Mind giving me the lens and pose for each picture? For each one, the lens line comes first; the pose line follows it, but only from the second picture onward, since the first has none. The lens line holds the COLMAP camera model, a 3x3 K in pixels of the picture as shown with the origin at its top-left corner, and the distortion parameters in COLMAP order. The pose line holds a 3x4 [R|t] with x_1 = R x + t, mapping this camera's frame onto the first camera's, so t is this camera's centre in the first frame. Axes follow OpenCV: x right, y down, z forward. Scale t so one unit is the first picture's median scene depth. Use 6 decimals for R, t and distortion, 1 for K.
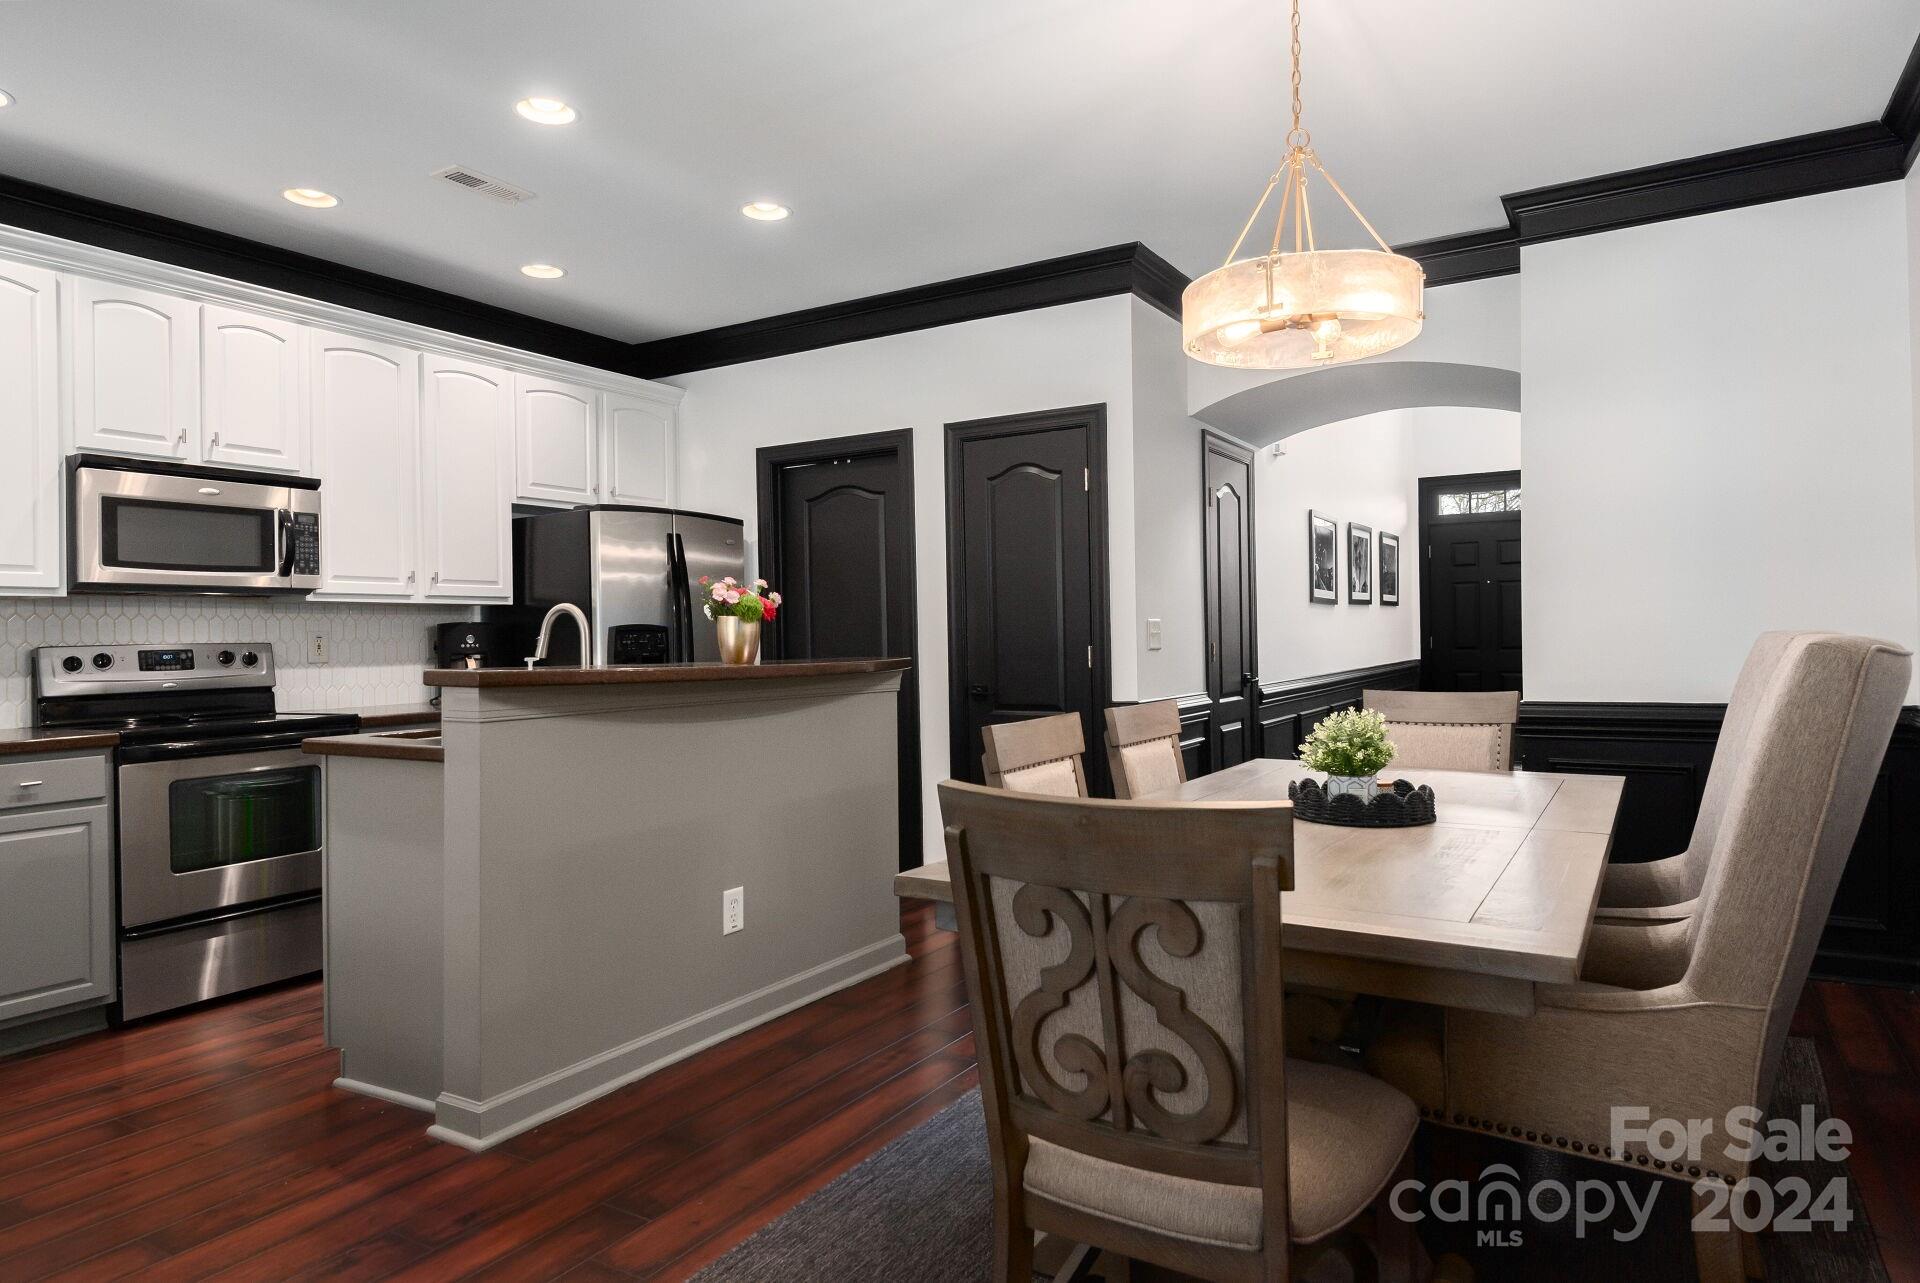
lens RADIAL K [[1153.8, 0, 968.4], [0, 1153.8, 637.4], [0, 0, 1]] dist [-0.020723, 0.000352]
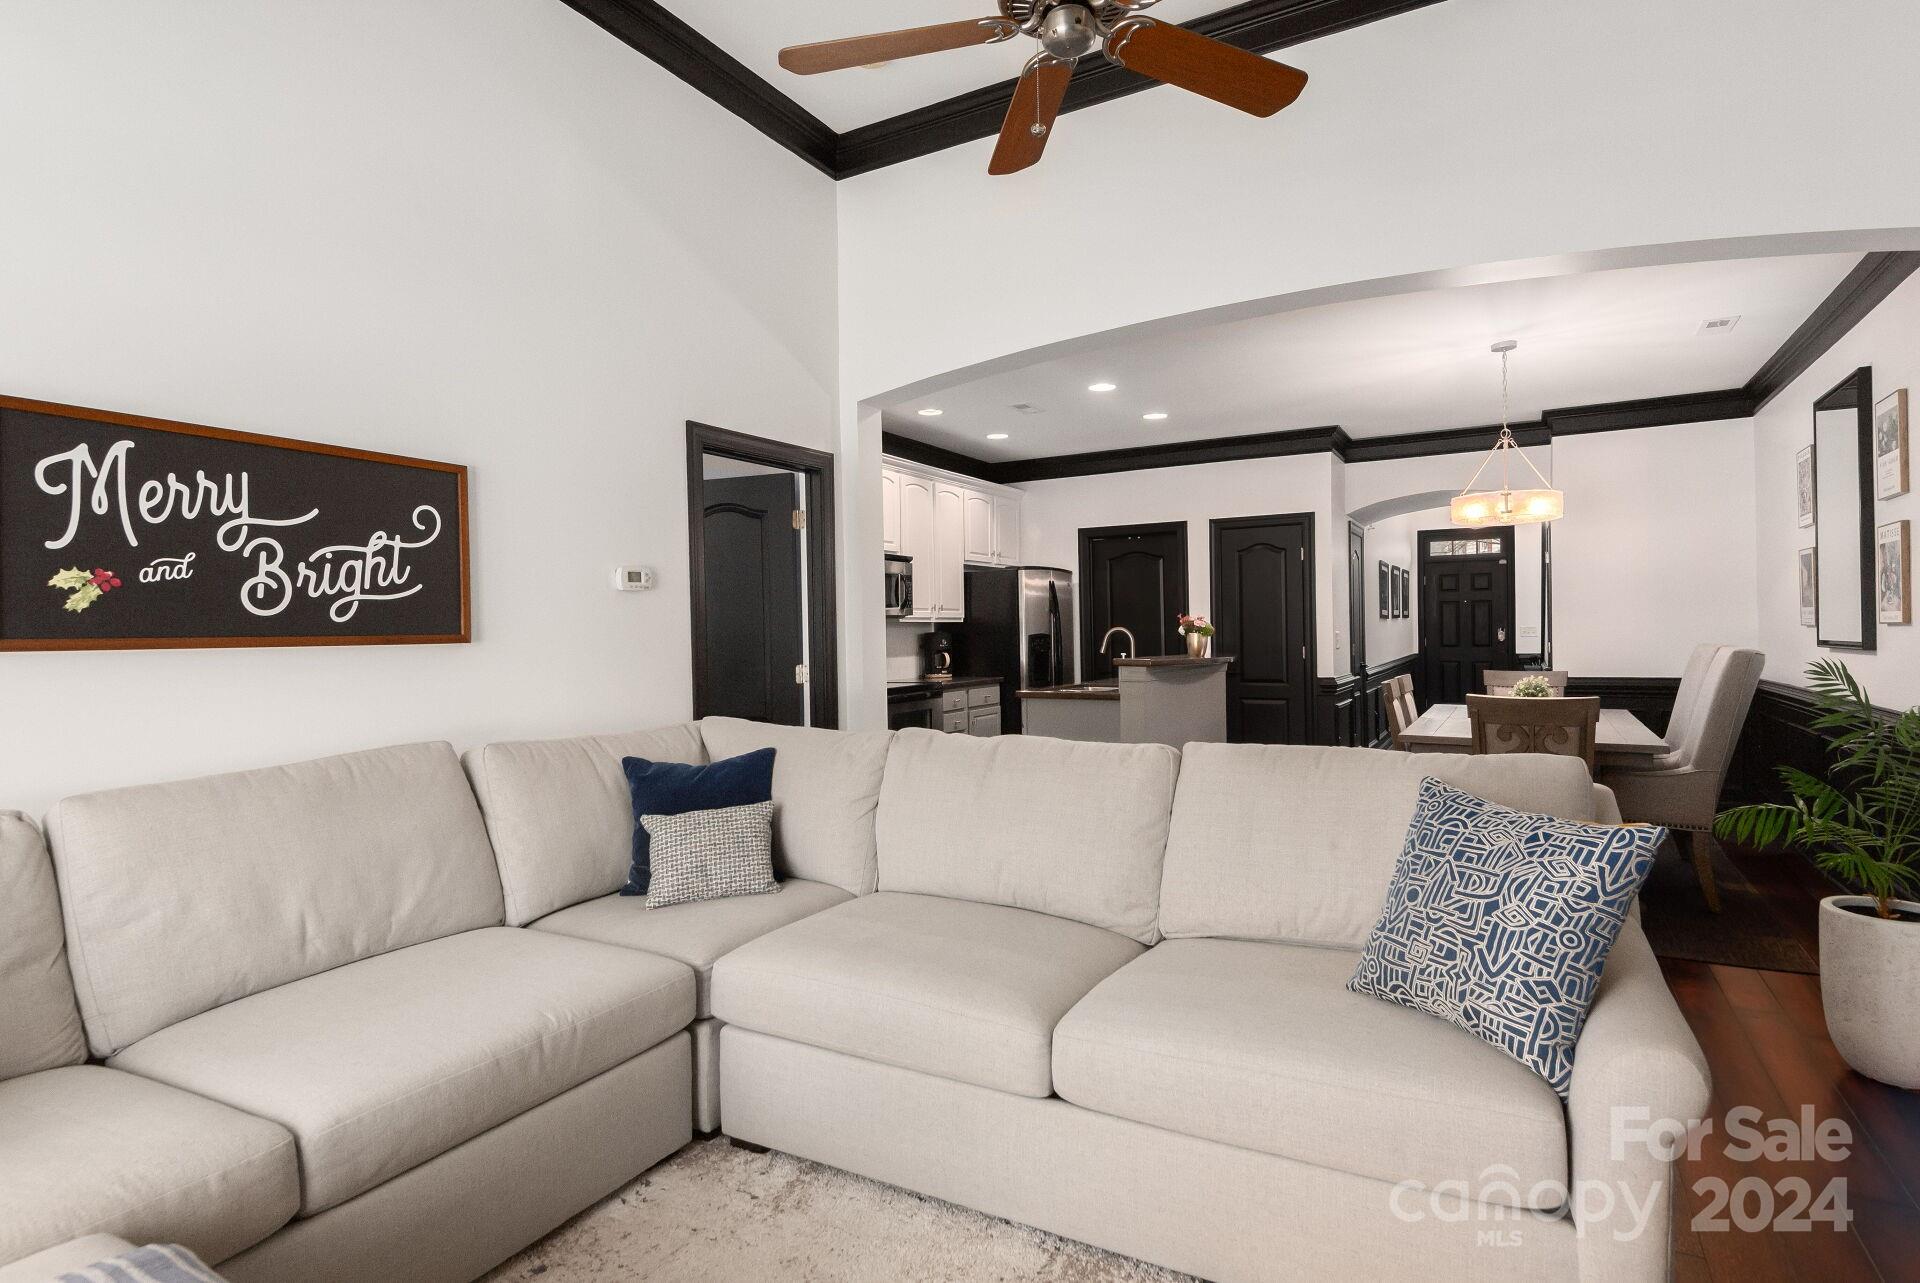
lens RADIAL K [[988.8, 0, 955.0], [0, 988.8, 633.0], [0, 0, 1]] dist [0.006646, -0.001142]
pose [[0.999776, 0.000363, 0.021179, -0.444199], [-0.000343, 0.999999, -0.000951, -0.010754], [-0.021179, 0.000943, 0.999775, -0.502224]]
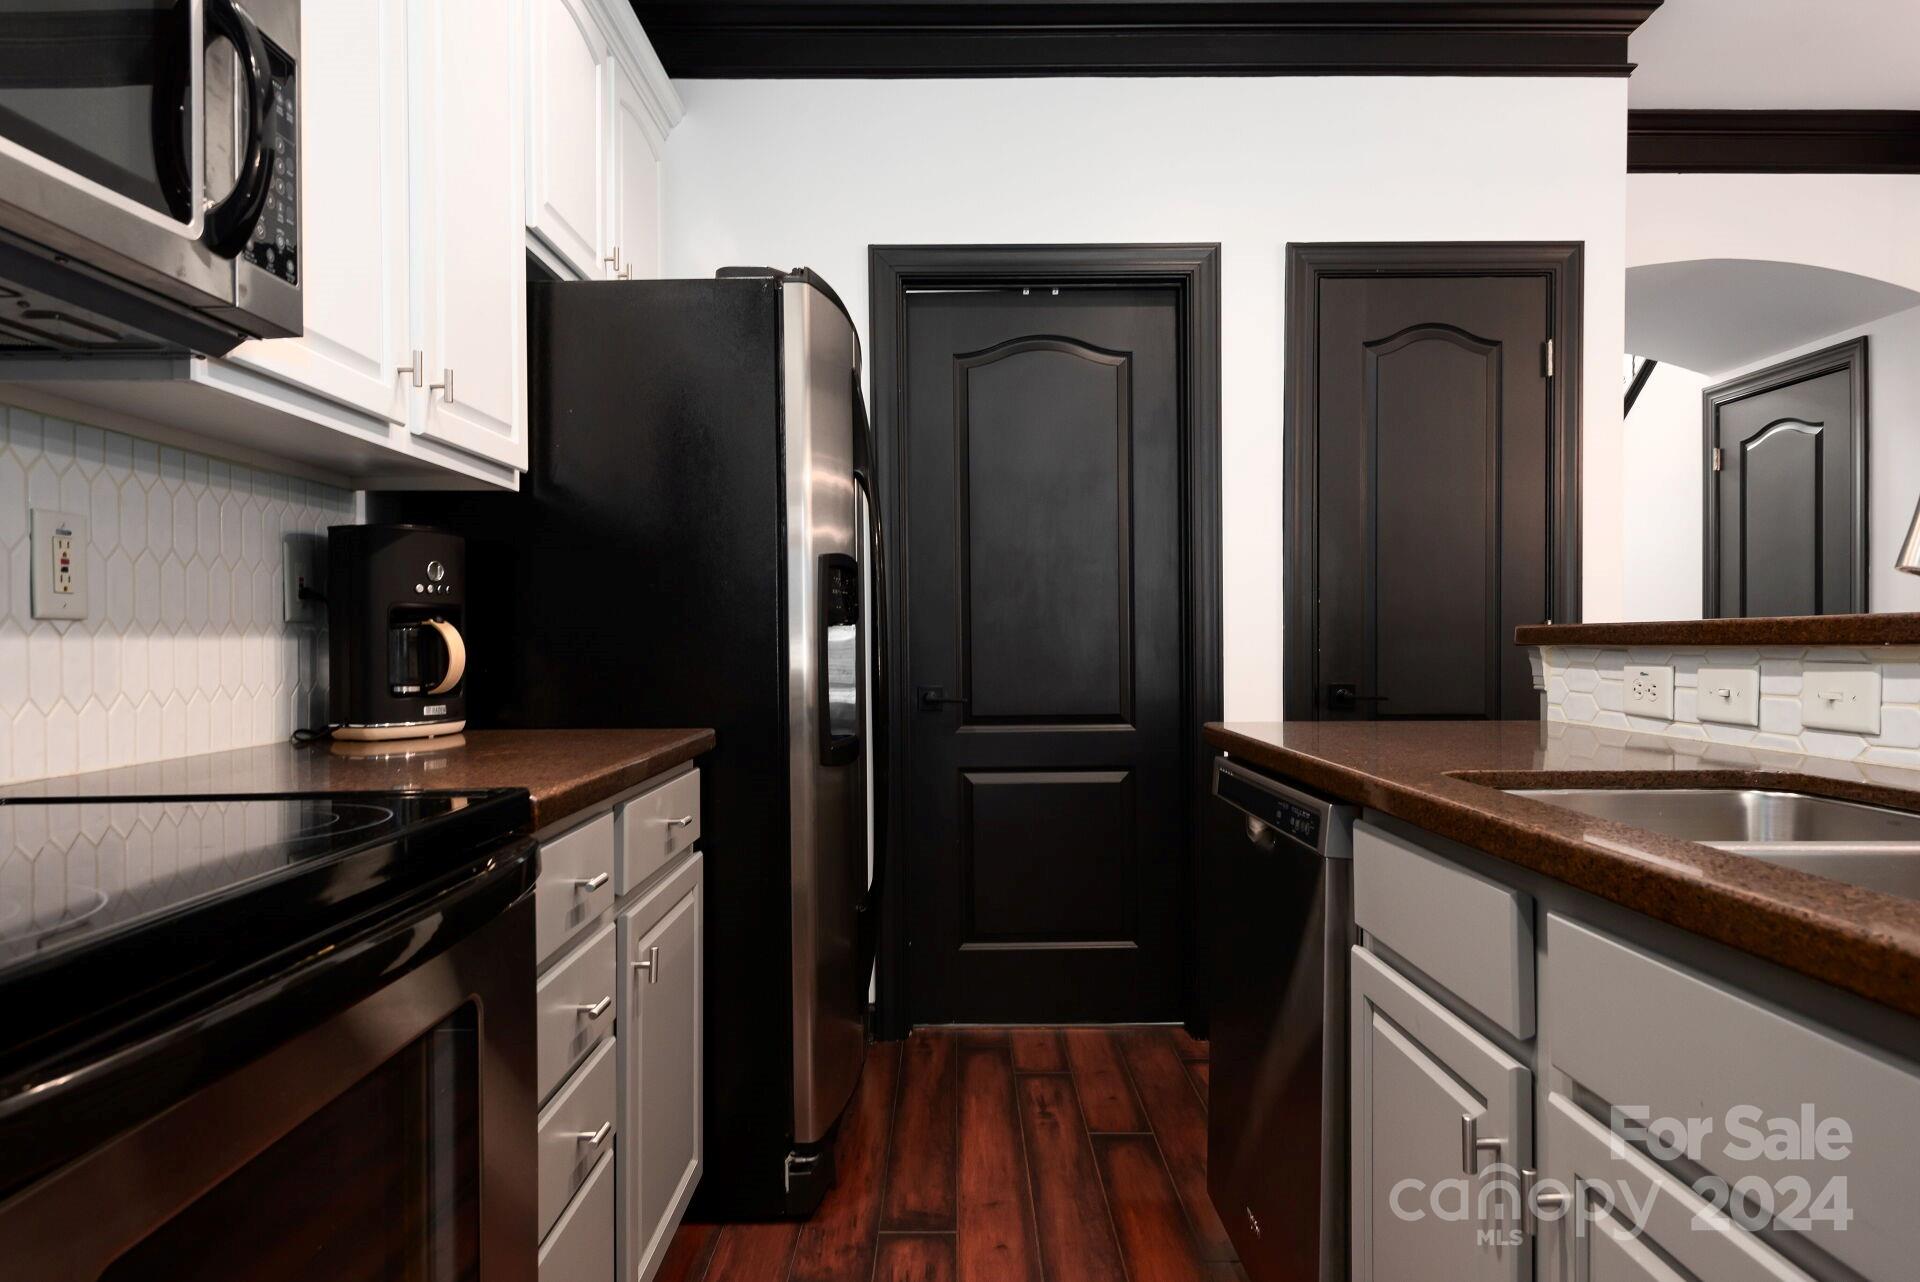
lens RADIAL K [[1176.9, 0, 963.3], [0, 1176.9, 650.8], [0, 0, 1]] dist [0.002308, 0.000387]
pose [[0.850044, 0.007190, 0.526663, -0.484360], [-0.003207, 0.999959, -0.008475, 0.029534], [-0.526702, 0.005515, 0.850032, 0.581981]]
